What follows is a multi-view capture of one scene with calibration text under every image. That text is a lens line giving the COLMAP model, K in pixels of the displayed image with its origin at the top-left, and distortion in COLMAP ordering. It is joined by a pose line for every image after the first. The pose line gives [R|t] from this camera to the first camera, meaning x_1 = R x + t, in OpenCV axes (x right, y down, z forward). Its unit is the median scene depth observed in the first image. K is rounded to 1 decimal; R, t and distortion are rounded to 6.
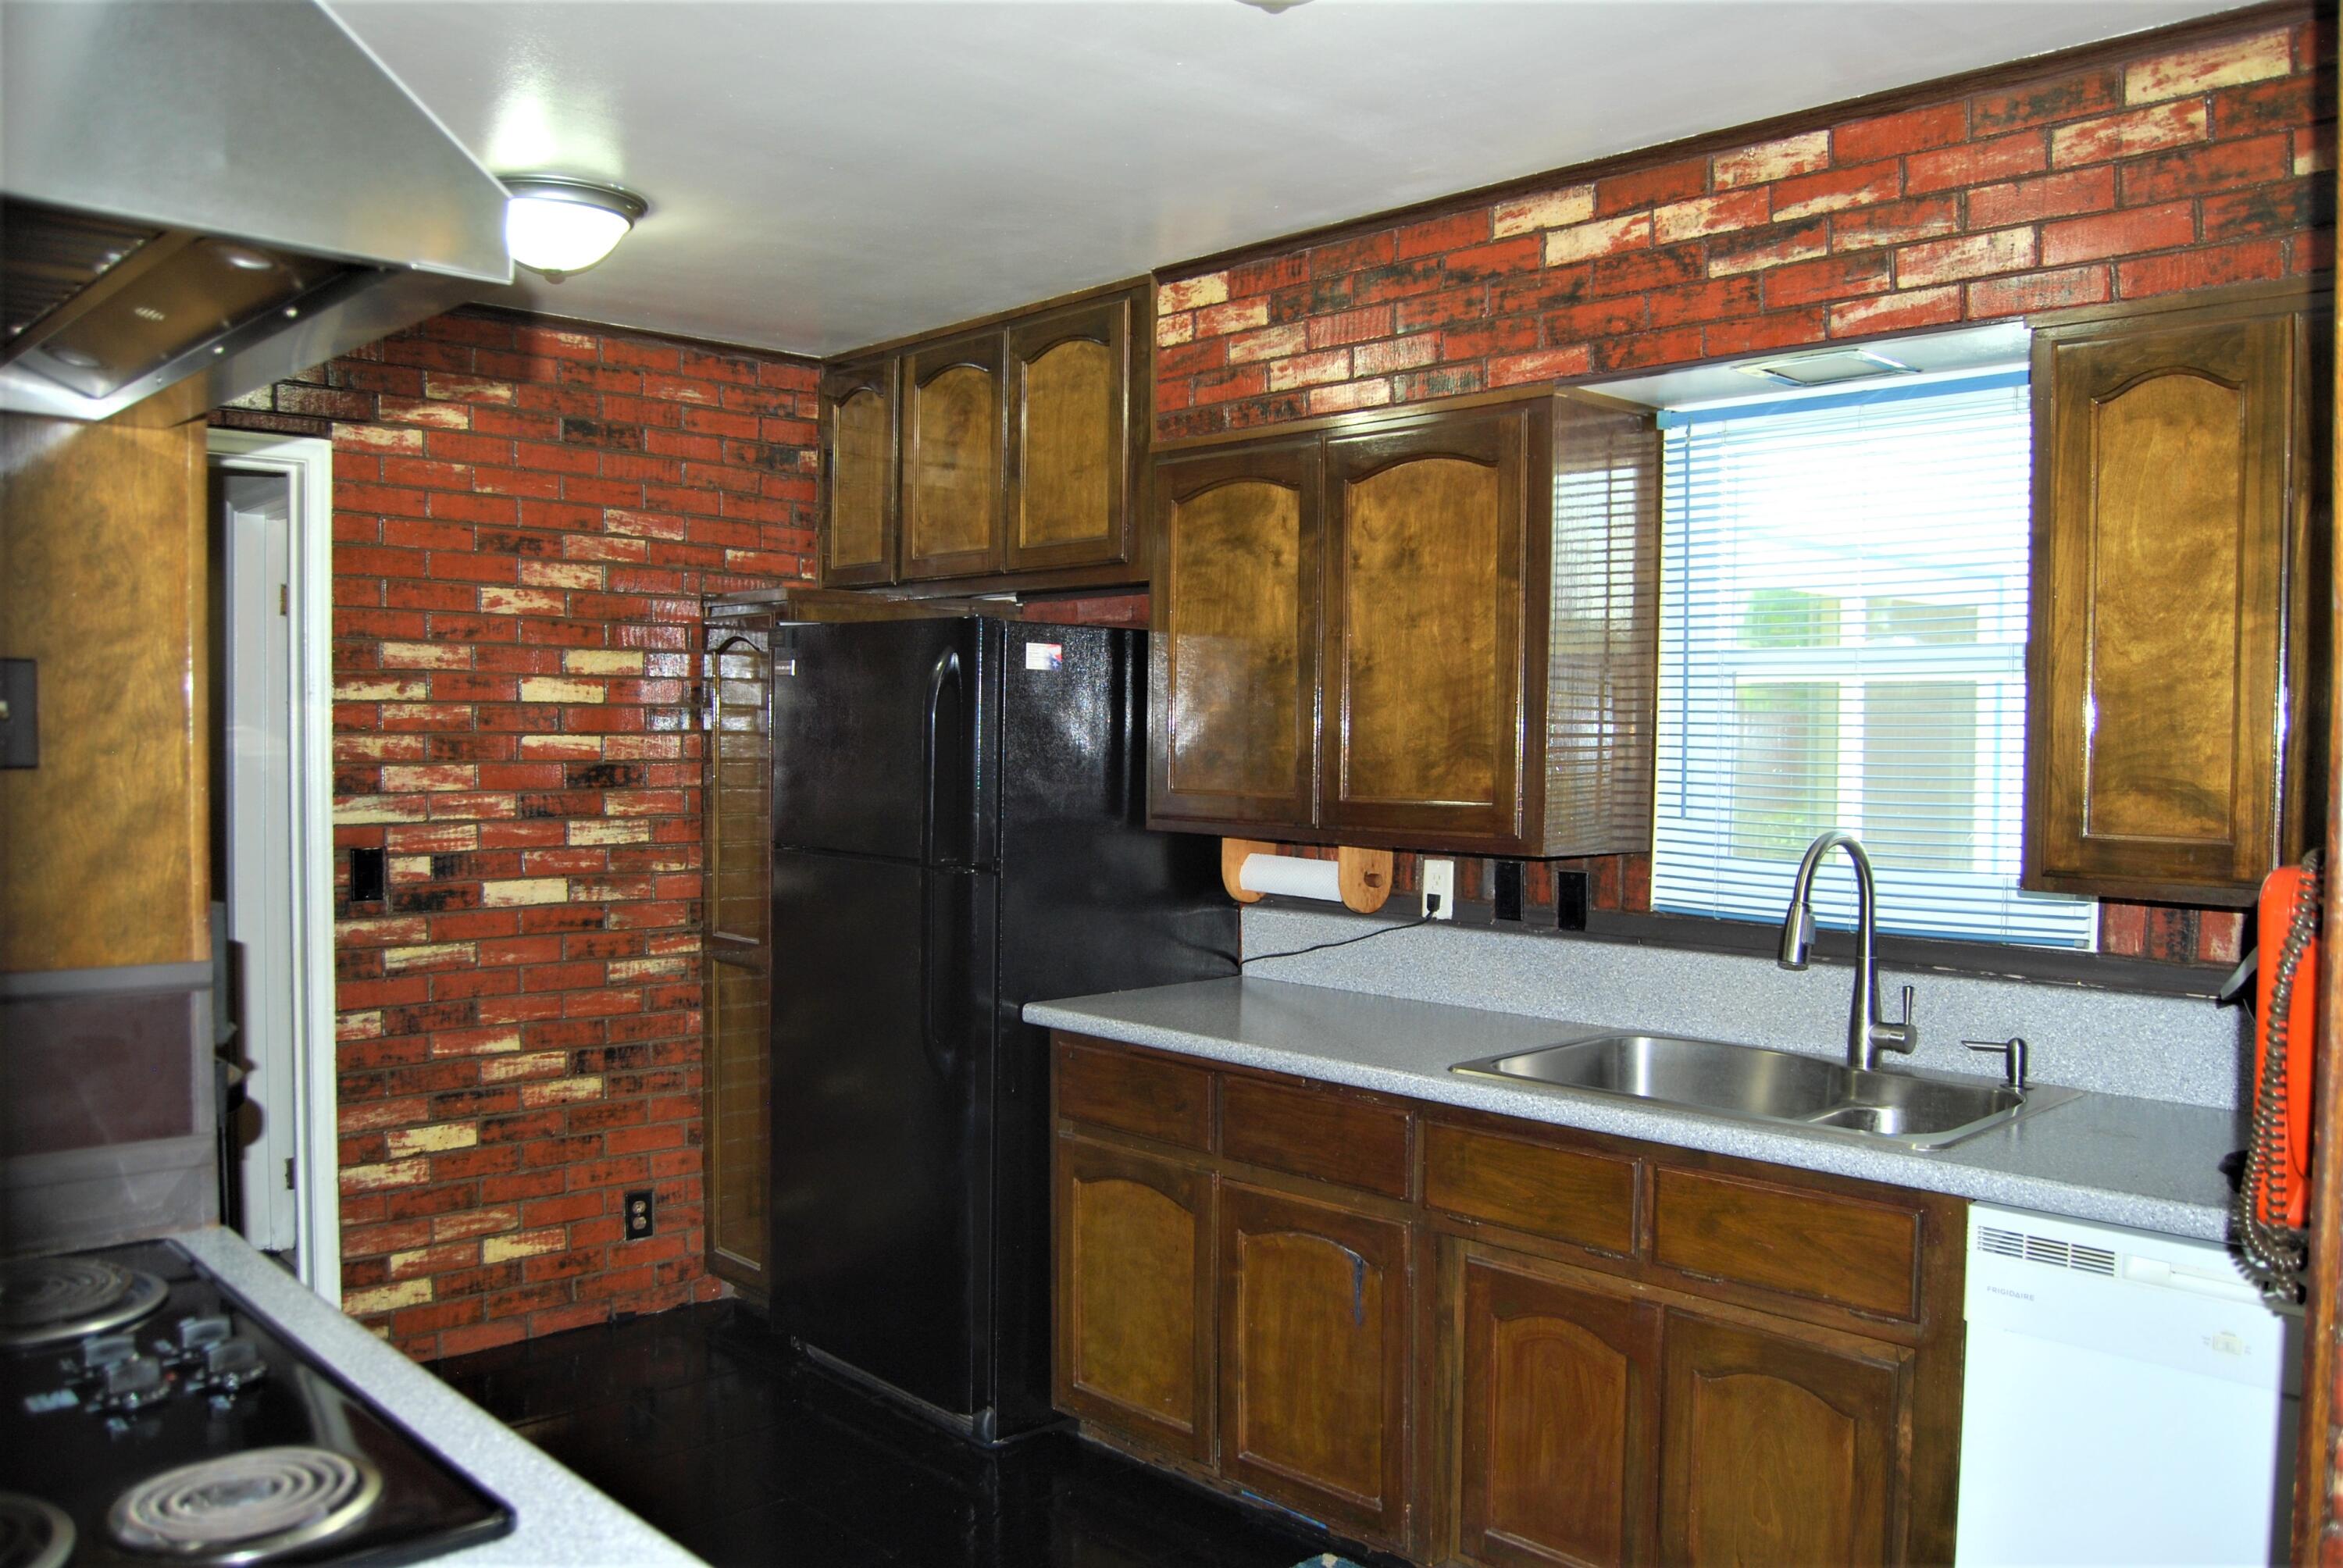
lens RADIAL K [[1846.5, 0, 1188.5], [0, 1846.5, 788.2], [0, 0, 1]] dist [-0.091823, 0.027051]
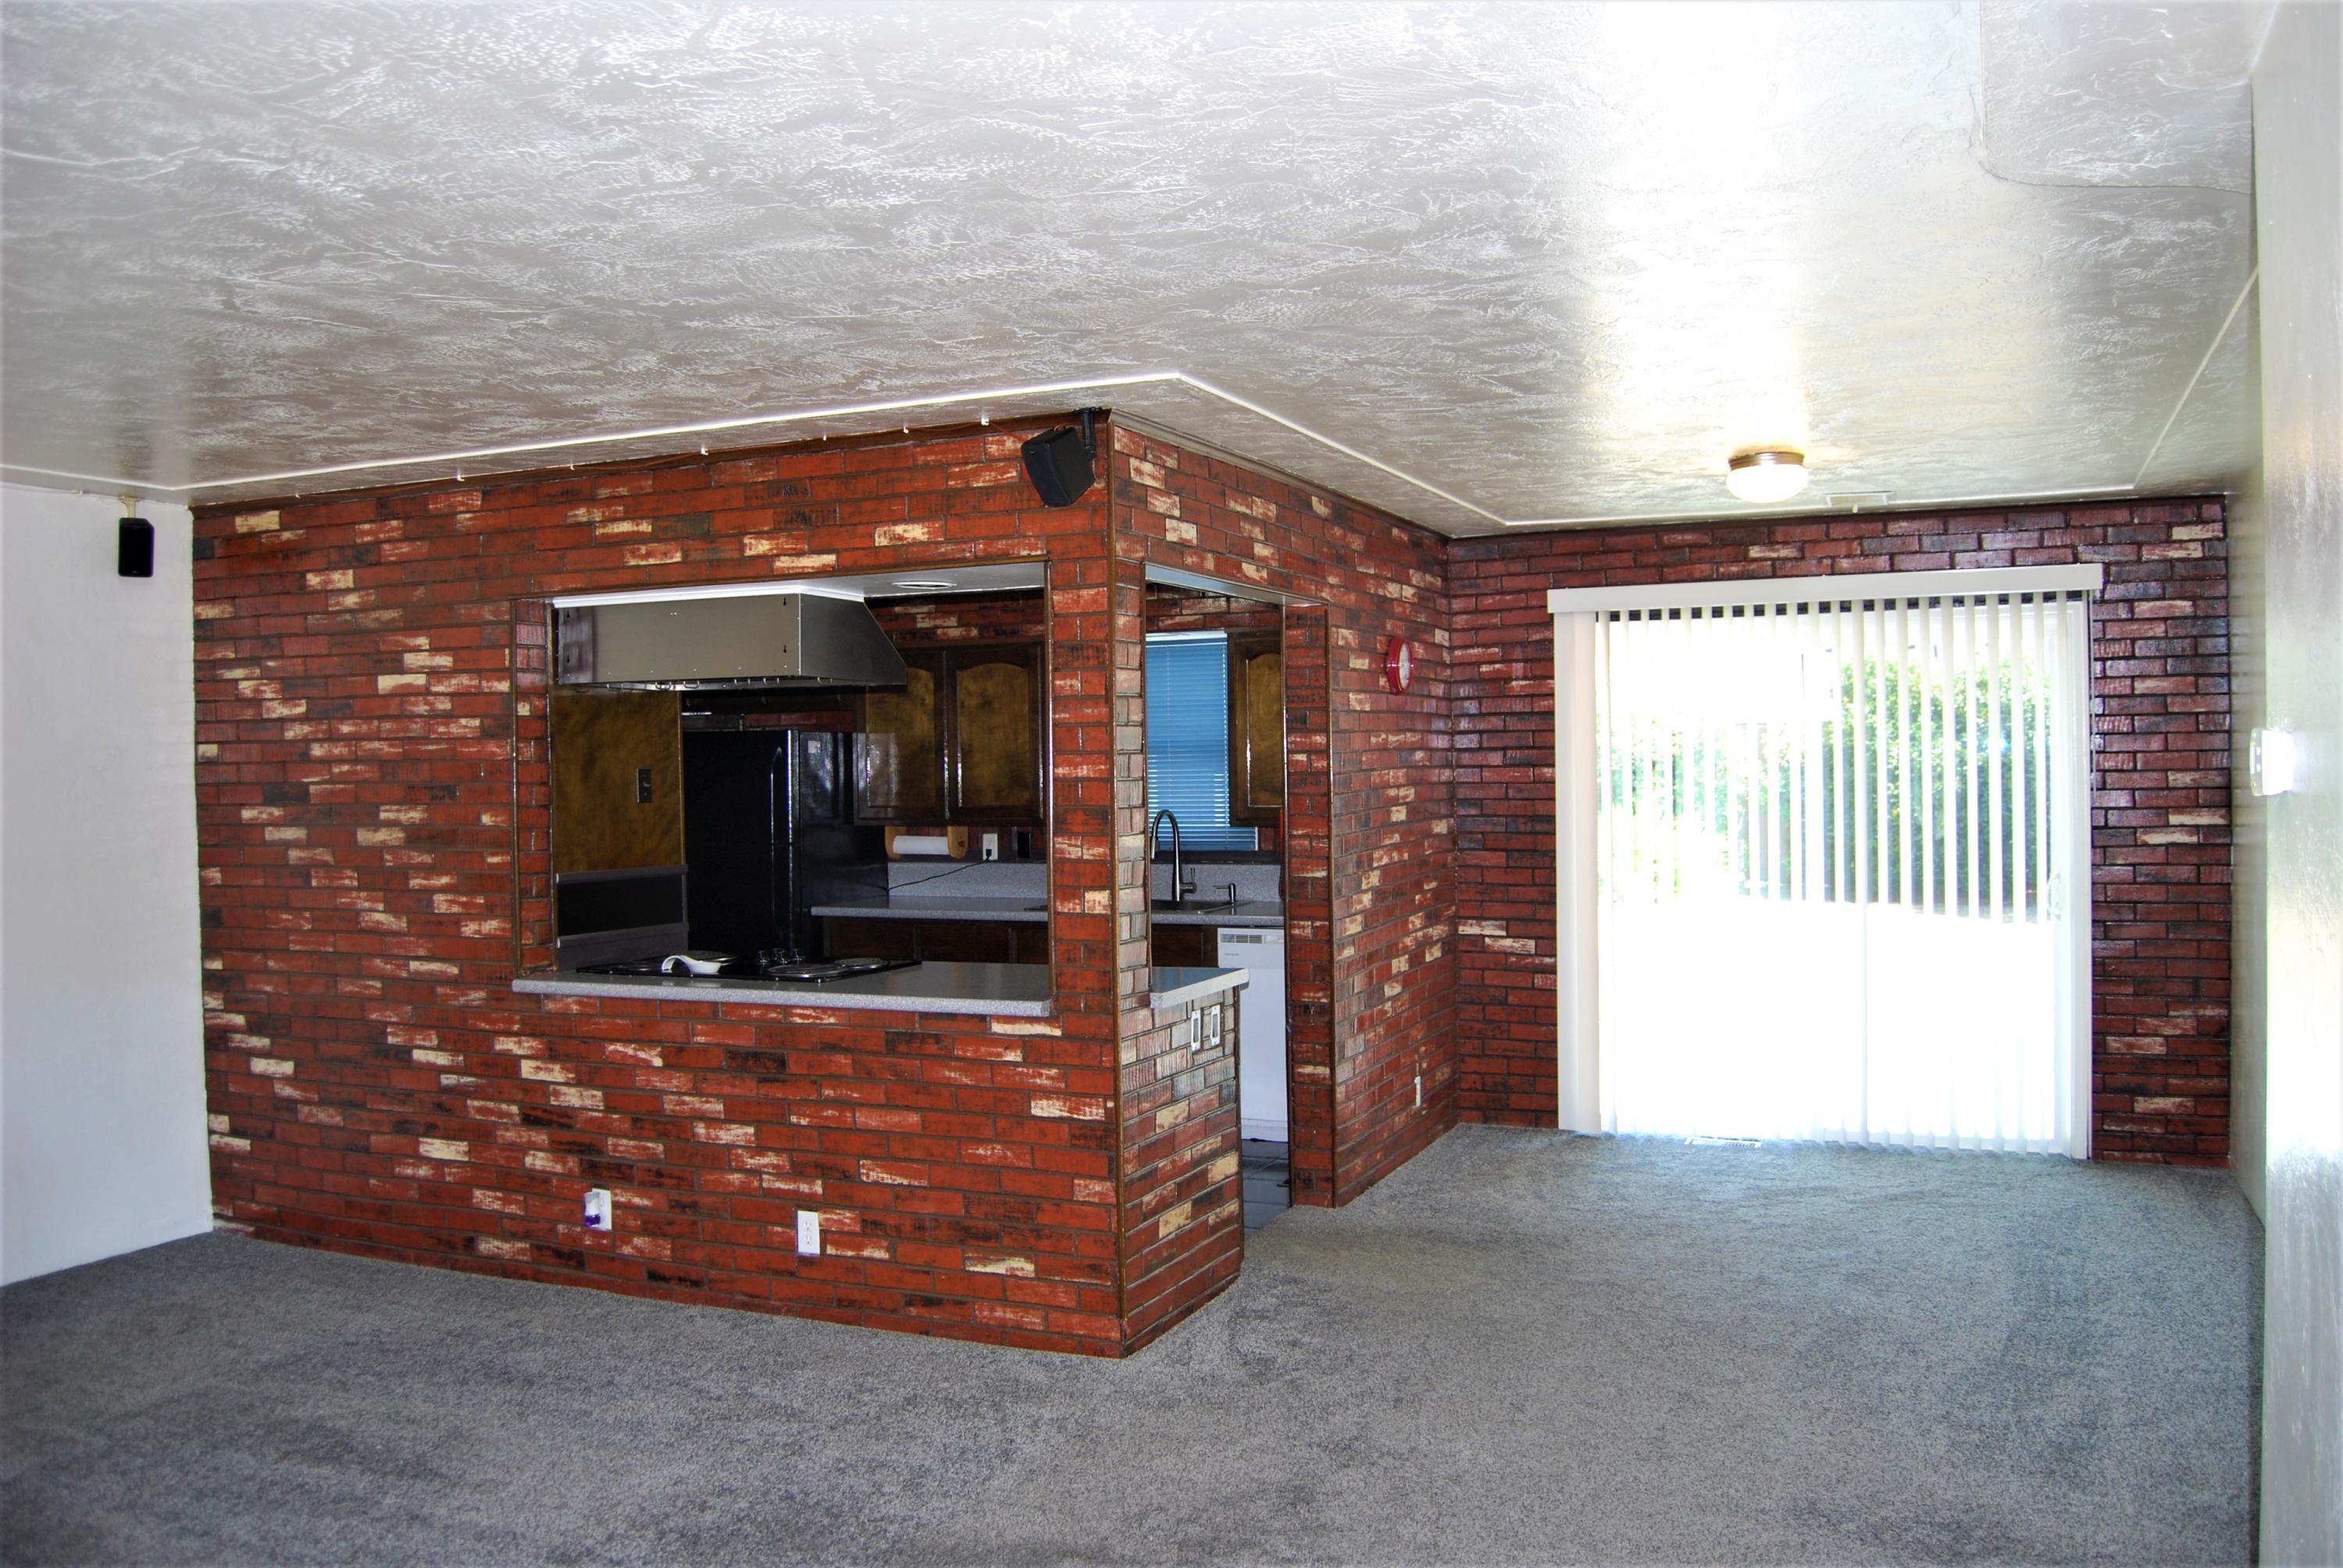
lens RADIAL K [[1846.5, 0, 1184.2], [0, 1846.5, 779.6], [0, 0, 1]] dist [-0.091823, 0.027051]
pose [[0.925276, -0.030268, 0.378084, -0.500996], [0.037792, 0.999207, -0.012495, 0.010705], [-0.377406, 0.025850, 0.925687, -1.184727]]
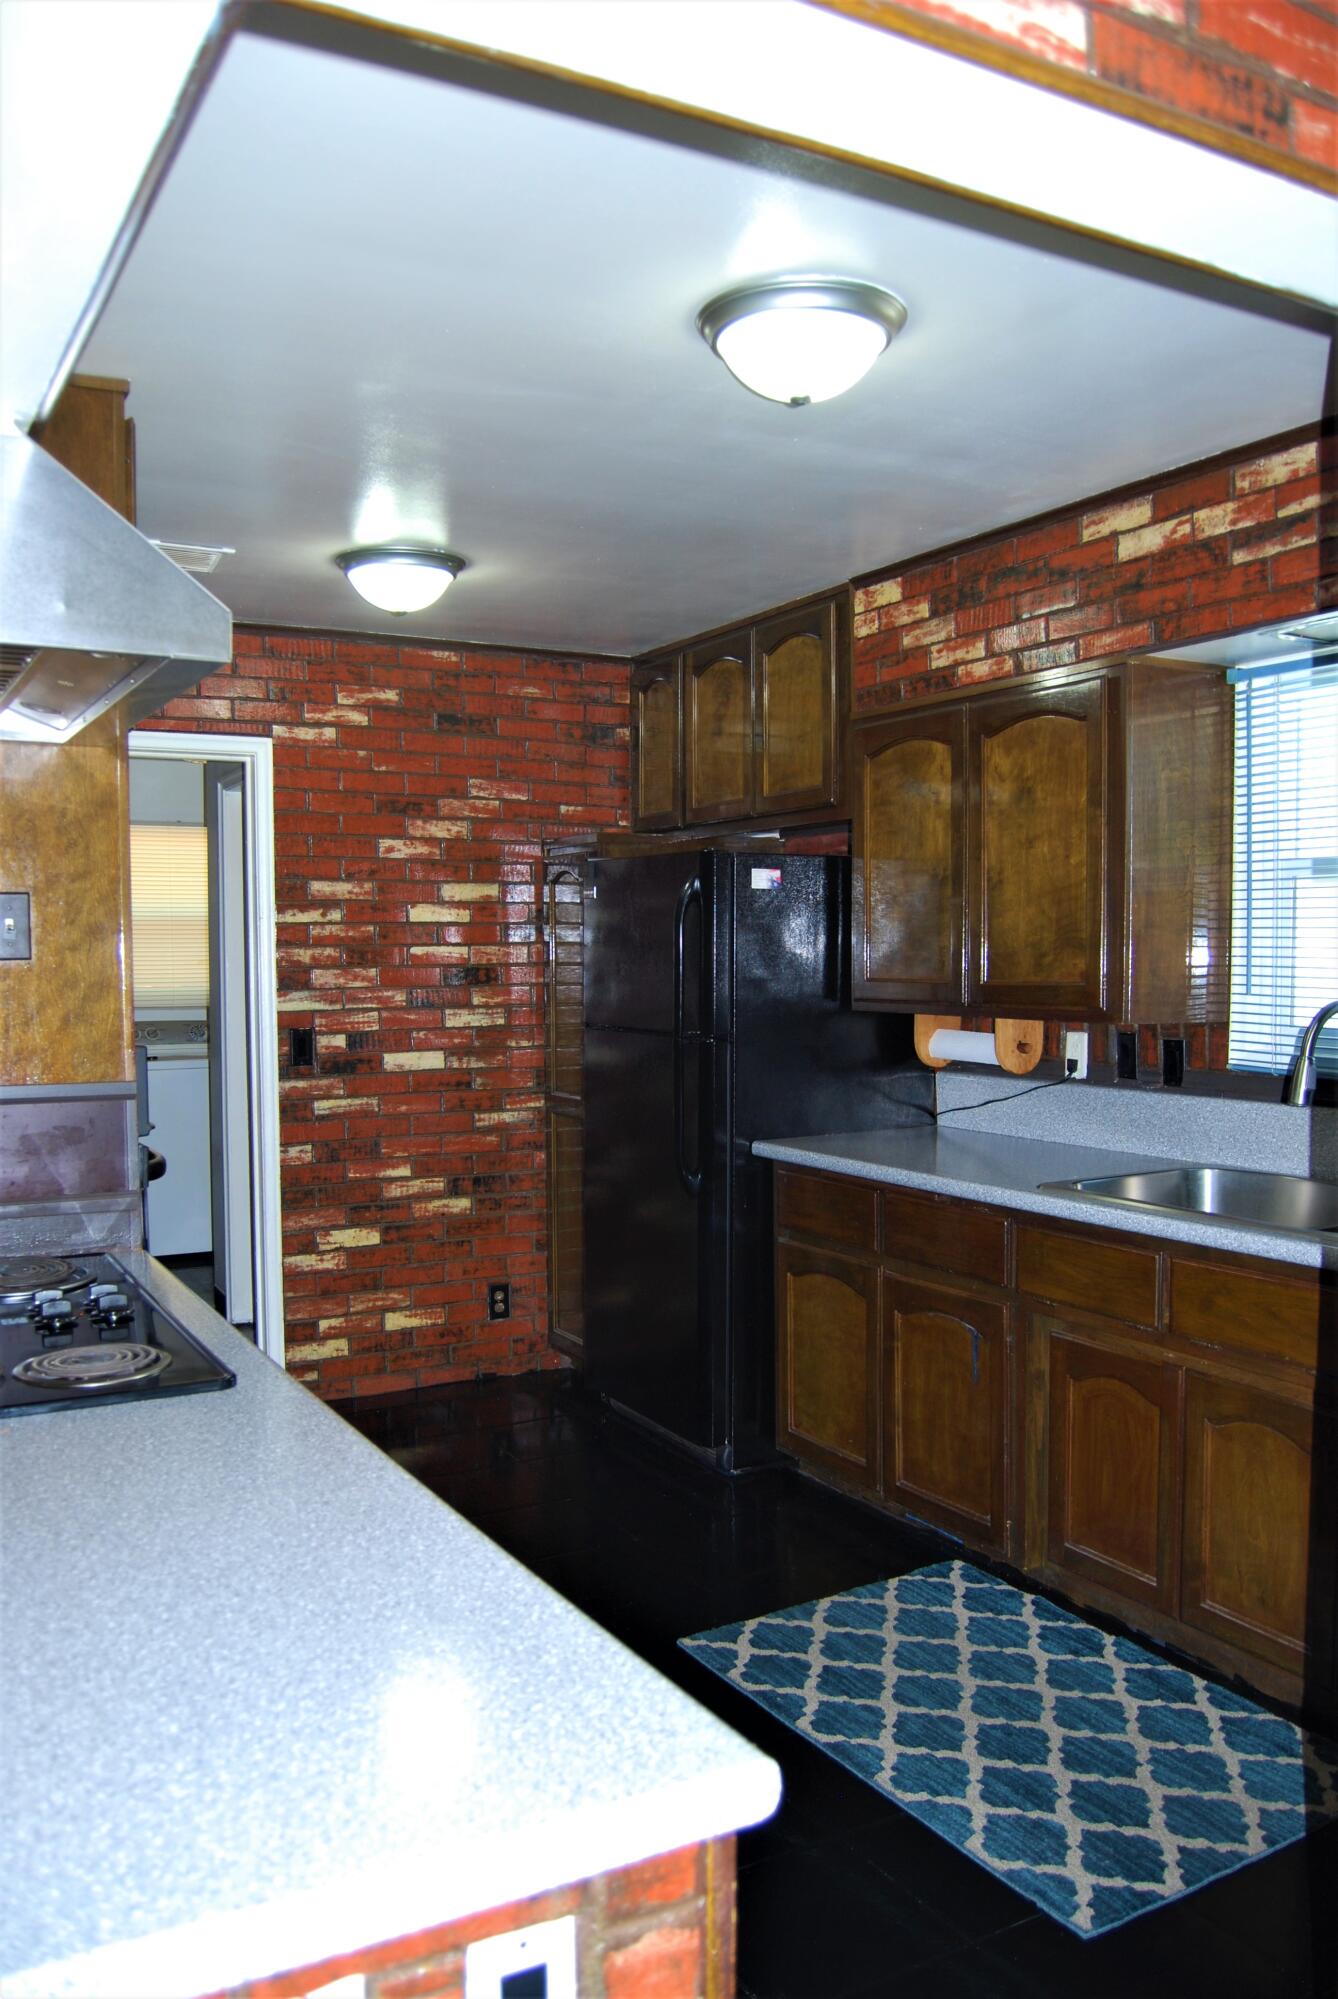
lens RADIAL K [[1575.5, 0, 663.2], [0, 1575.5, 1013.1], [0, 0, 1]] dist [-0.091823, 0.027051]
pose [[0.968127, -0.006138, -0.250383, 0.133326], [0.008429, 0.999932, 0.008081, 0.015368], [0.250316, -0.009934, 0.968113, -0.112686]]
